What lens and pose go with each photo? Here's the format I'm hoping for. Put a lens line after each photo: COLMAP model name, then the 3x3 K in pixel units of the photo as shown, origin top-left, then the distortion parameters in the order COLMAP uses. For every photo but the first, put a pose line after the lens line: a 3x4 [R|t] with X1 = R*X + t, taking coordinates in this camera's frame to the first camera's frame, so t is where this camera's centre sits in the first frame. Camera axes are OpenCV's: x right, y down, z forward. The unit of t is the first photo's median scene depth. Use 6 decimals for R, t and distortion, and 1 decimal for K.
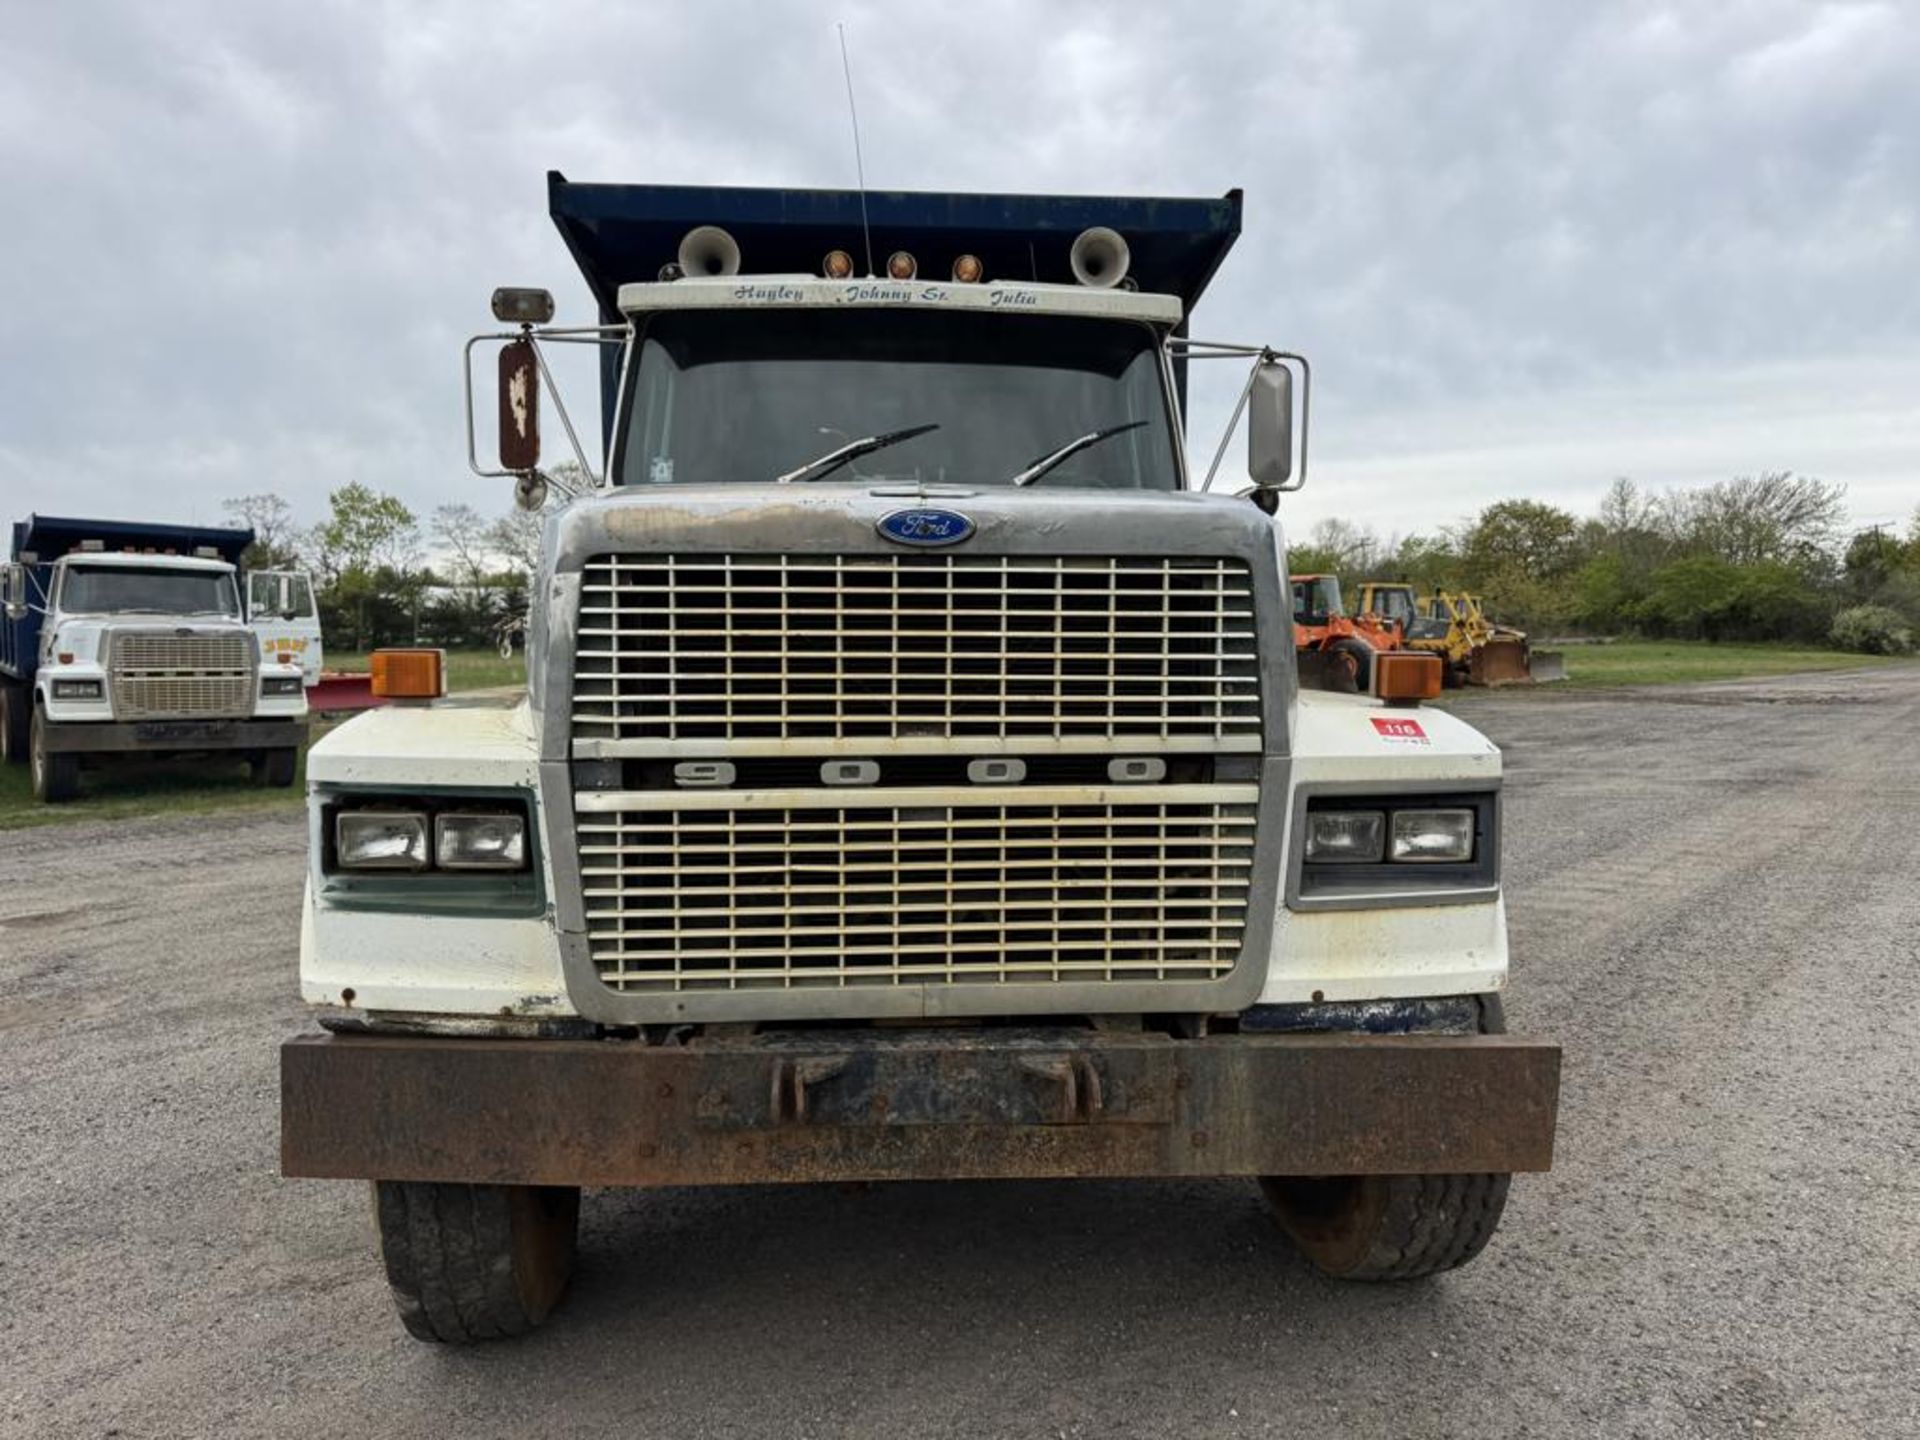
lens RADIAL K [[1357.1, 0, 957.9], [0, 1357.1, 722.9], [0, 0, 1]] dist [0.057559, -0.070470]
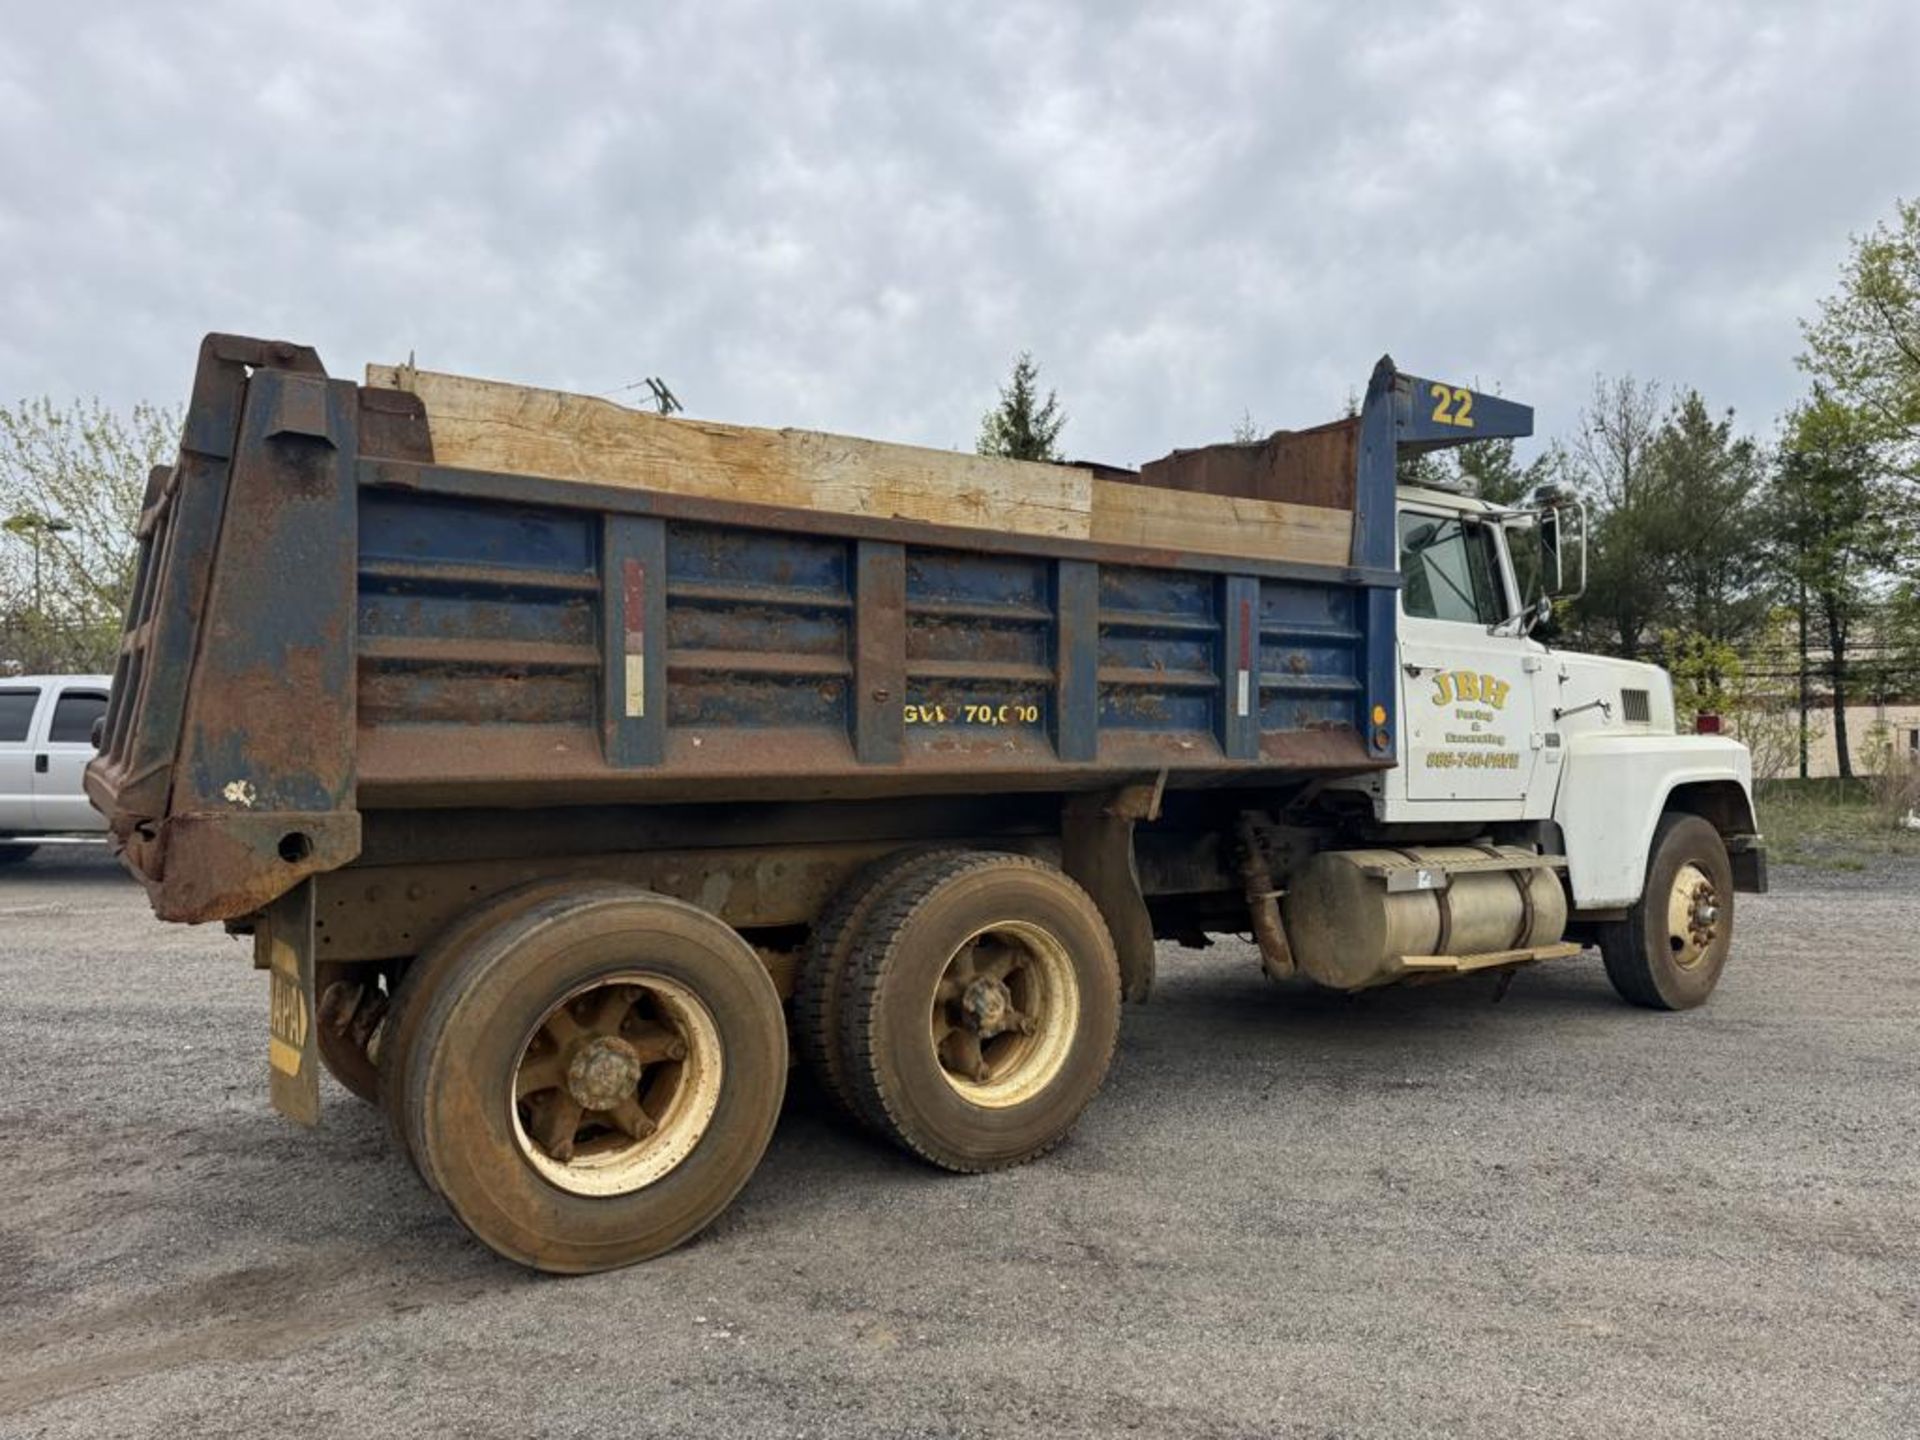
lens RADIAL K [[1357.1, 0, 976.9], [0, 1357.1, 711.2], [0, 0, 1]] dist [0.057559, -0.070470]
pose [[-0.506423, 0.026481, 0.861878, -2.146768], [0.074066, 0.997170, 0.012881, -0.218467], [-0.859098, 0.070359, -0.506951, 3.874421]]
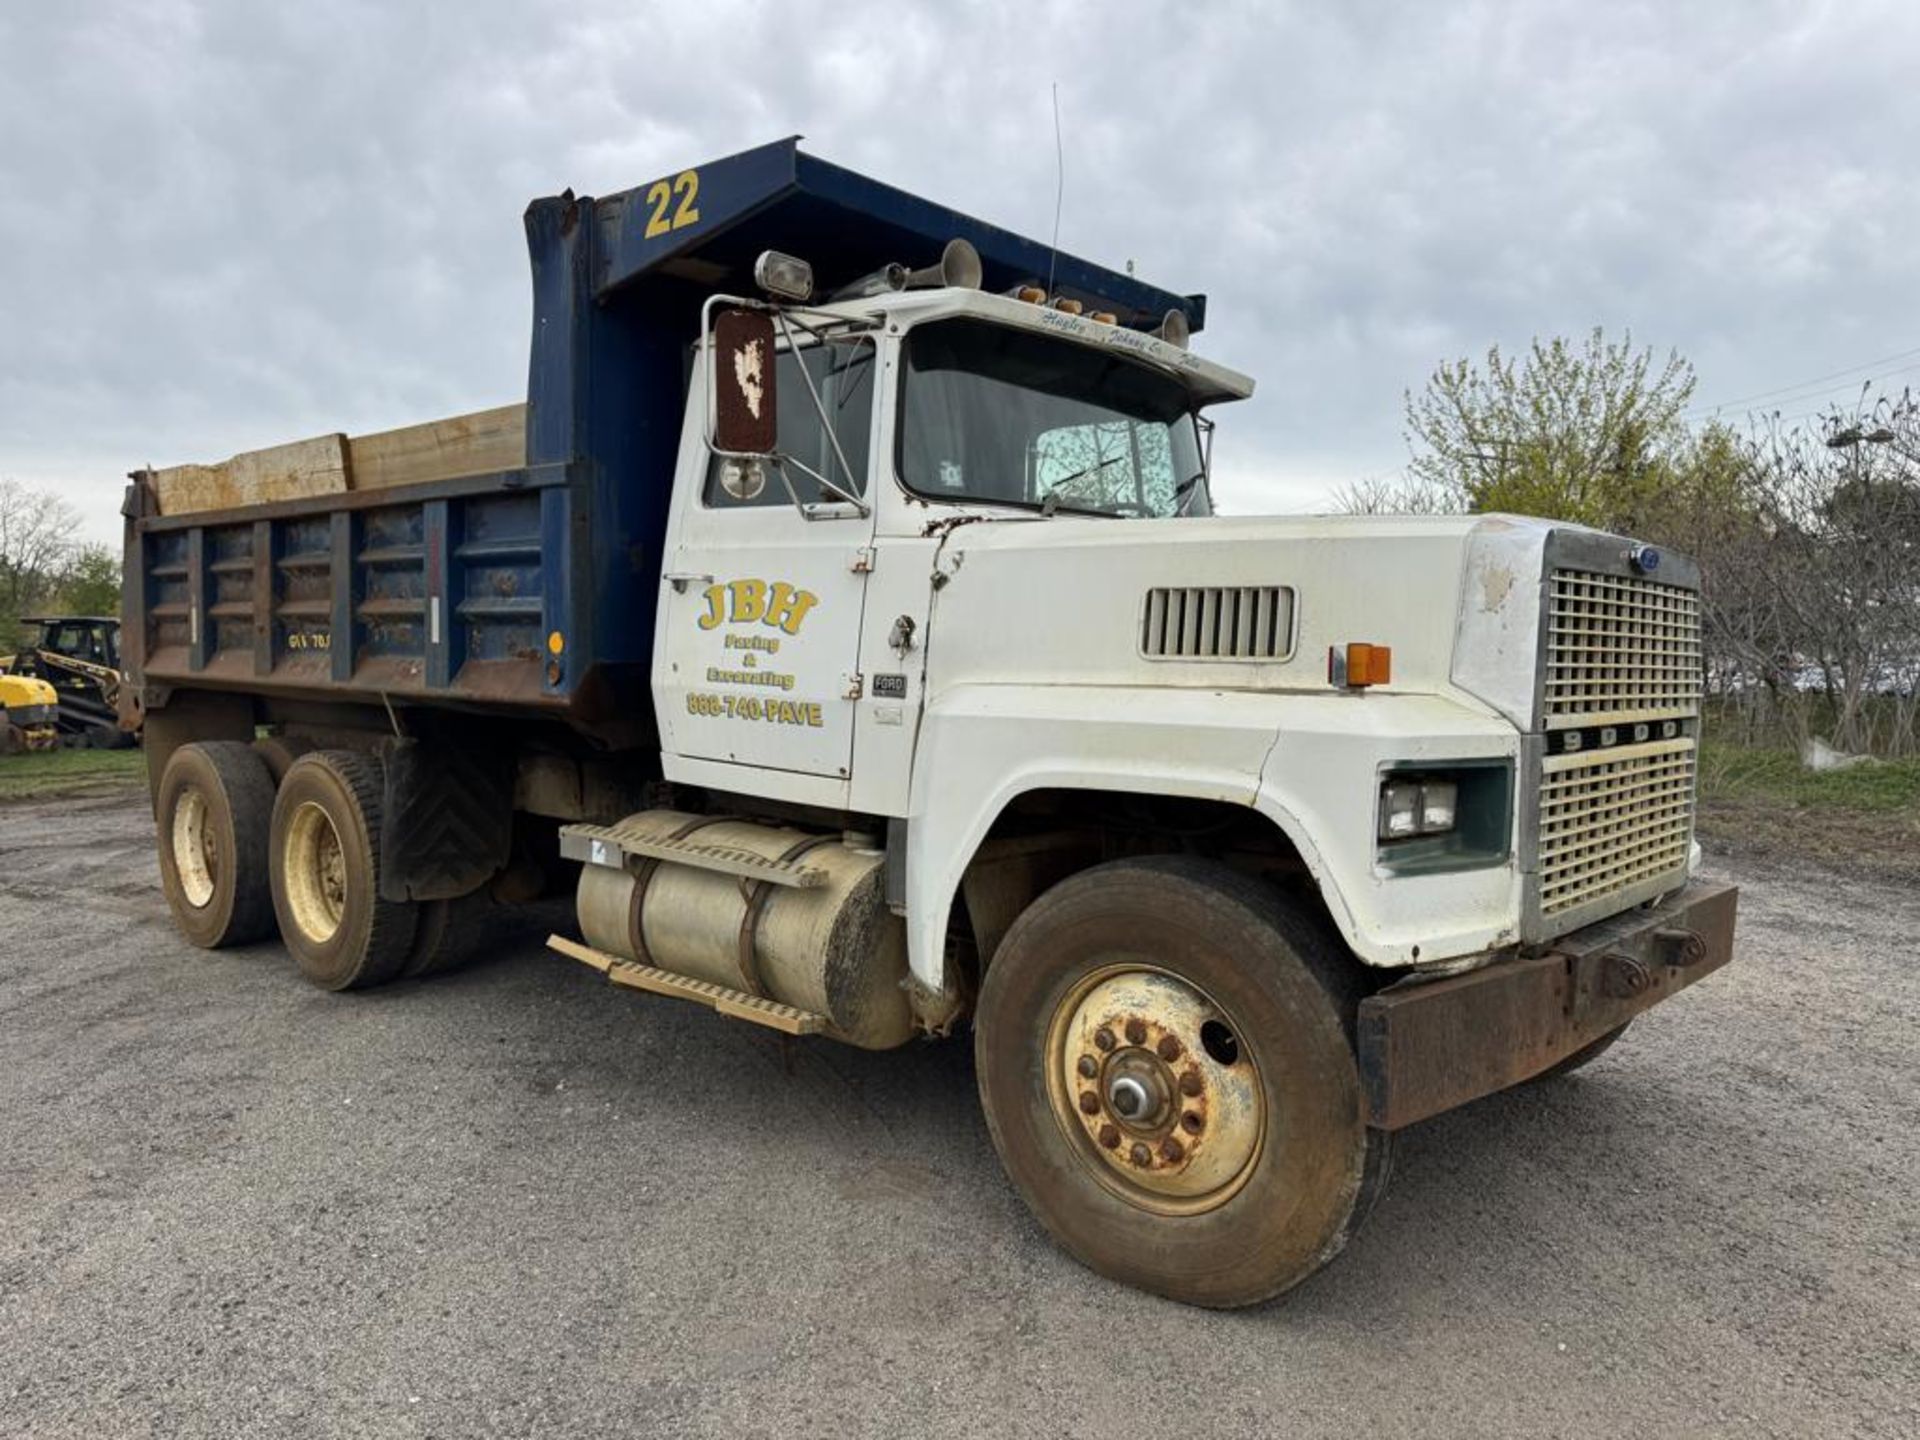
lens RADIAL K [[1357.1, 0, 958.3], [0, 1357.1, 717.1], [0, 0, 1]] dist [0.057559, -0.070470]
pose [[0.714196, -0.021331, 0.699621, -1.458672], [0.037907, 0.999247, -0.008231, 0.003275], [-0.698919, 0.032399, 0.714467, 0.454835]]
